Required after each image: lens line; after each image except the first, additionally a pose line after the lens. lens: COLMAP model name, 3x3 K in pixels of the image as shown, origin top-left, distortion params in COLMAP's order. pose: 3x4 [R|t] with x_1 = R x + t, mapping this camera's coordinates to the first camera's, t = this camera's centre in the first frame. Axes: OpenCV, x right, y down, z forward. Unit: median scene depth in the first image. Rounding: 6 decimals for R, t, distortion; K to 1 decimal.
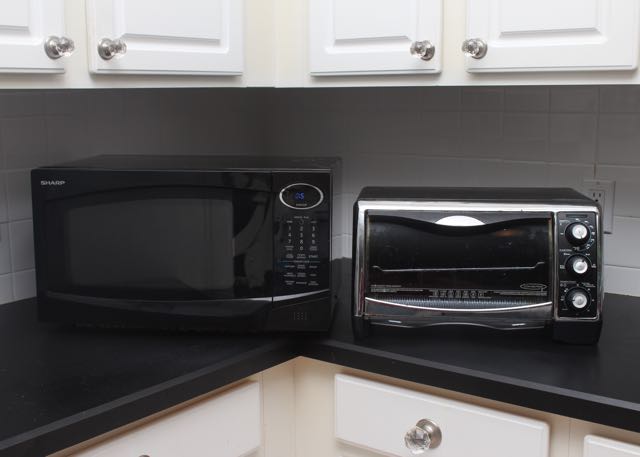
lens RADIAL K [[846.2, 0, 320.0], [0, 846.2, 228.5], [0, 0, 1]] dist [-0.033772, -0.060758]
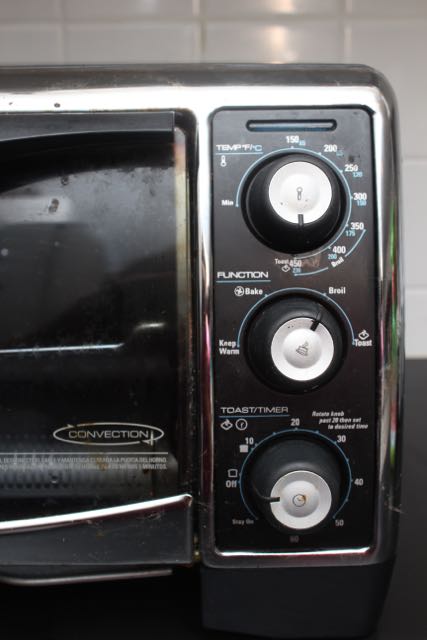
lens RADIAL K [[834.0, 0, 213.5], [0, 834.0, 320.0], [0, 0, 1]] dist [-0.099856, -0.000445]
pose [[0.992431, -0.040319, 0.115993, 0.253413], [0.023876, 0.989892, 0.139800, 0.005946], [-0.120457, -0.135972, 0.983362, 0.767002]]
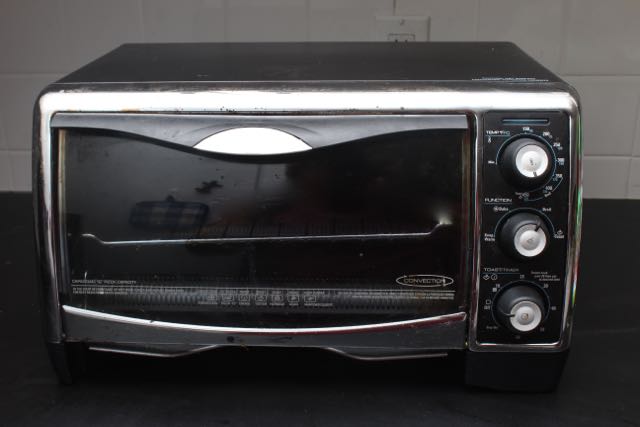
lens RADIAL K [[772.1, 0, 320.0], [0, 772.1, 213.5], [0, 0, 1]] dist [-0.092135, 0.006332]
pose [[0.997768, -0.028535, 0.060378, 0.171349], [0.015225, 0.977504, 0.210368, -0.052979], [-0.065022, -0.208979, 0.975756, 0.604540]]
